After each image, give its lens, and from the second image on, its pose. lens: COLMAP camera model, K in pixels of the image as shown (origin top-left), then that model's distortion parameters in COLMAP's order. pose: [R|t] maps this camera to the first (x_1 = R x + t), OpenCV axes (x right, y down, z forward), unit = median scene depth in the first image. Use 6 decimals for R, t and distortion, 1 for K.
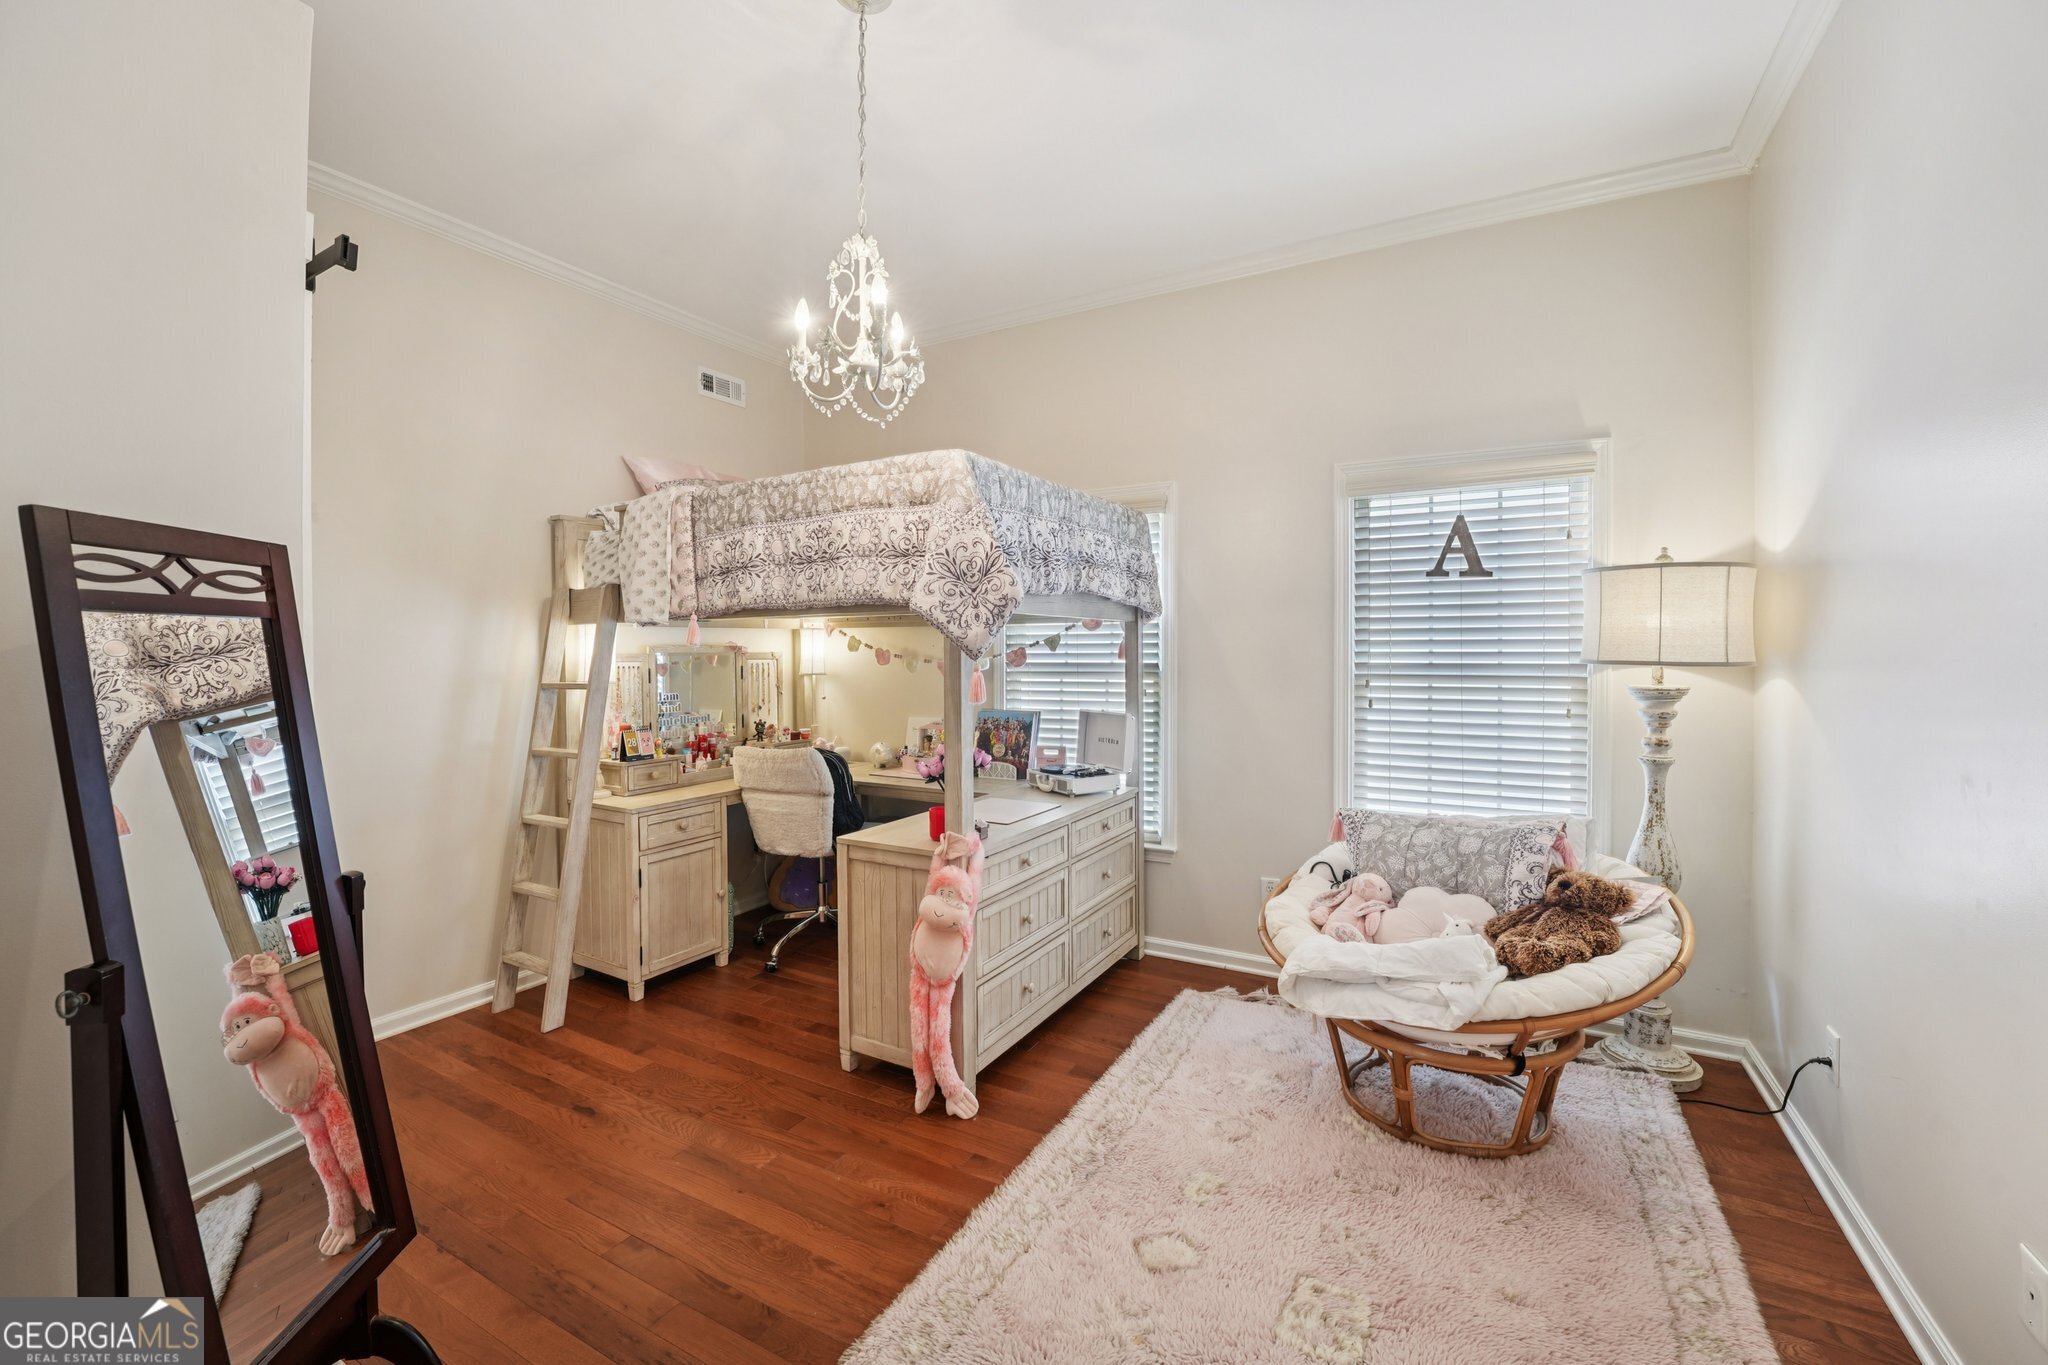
lens RADIAL K [[836.8, 0, 1013.6], [0, 836.8, 673.1], [0, 0, 1]] dist [-0.027470, 0.001515]
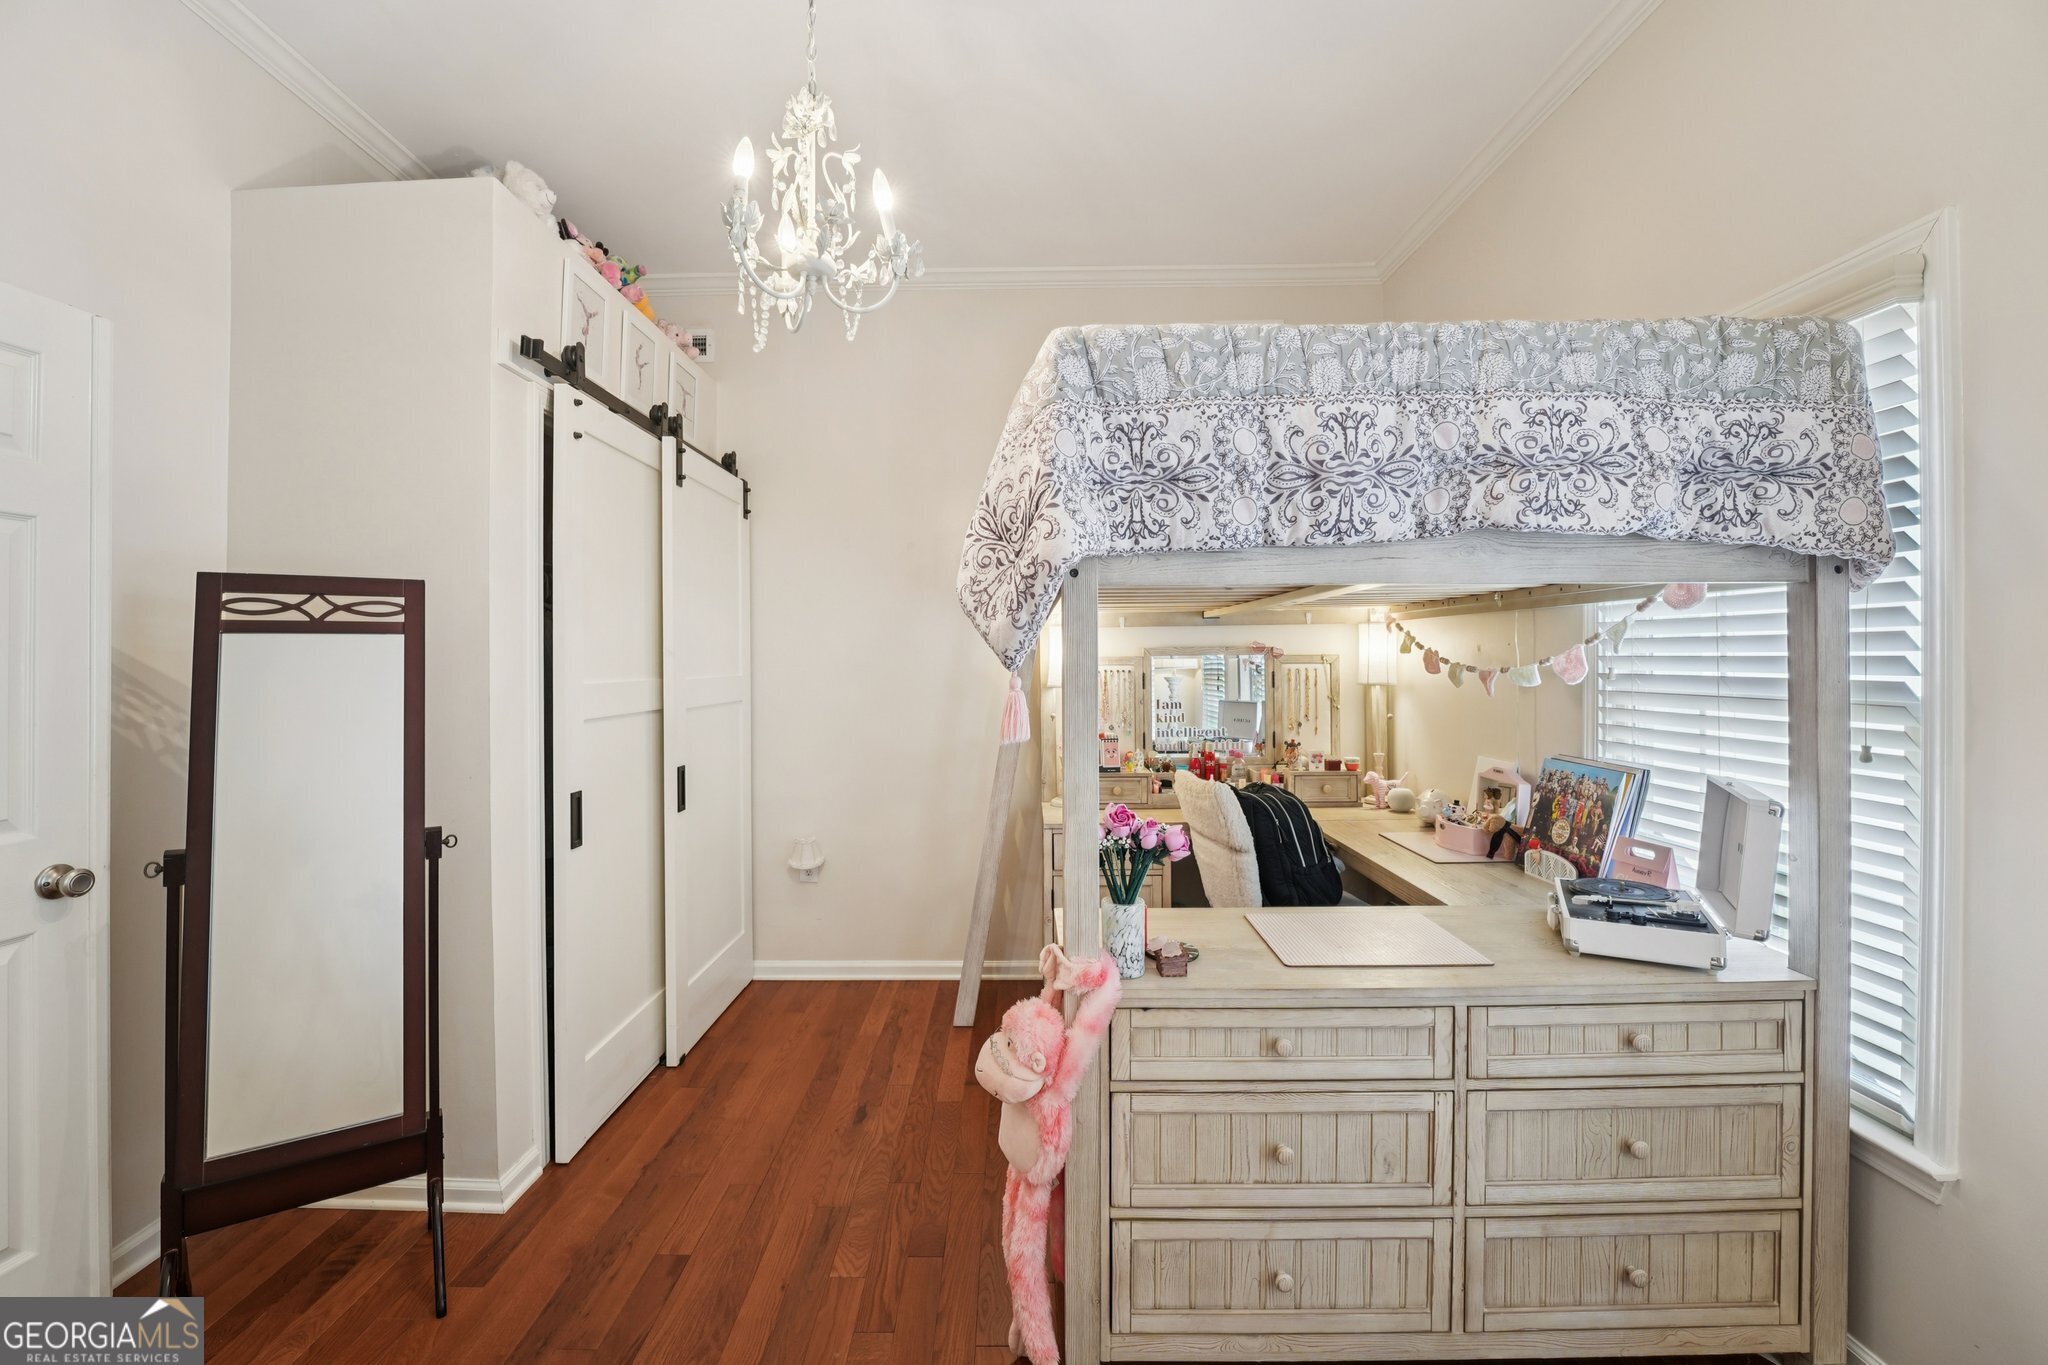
lens RADIAL K [[836.8, 0, 1021.5], [0, 836.8, 661.4], [0, 0, 1]] dist [-0.027470, 0.001515]
pose [[0.493579, 0.006343, -0.869678, 0.399188], [-0.019280, 0.999807, -0.003651, -0.017044], [0.869487, 0.018570, 0.493606, 0.592182]]
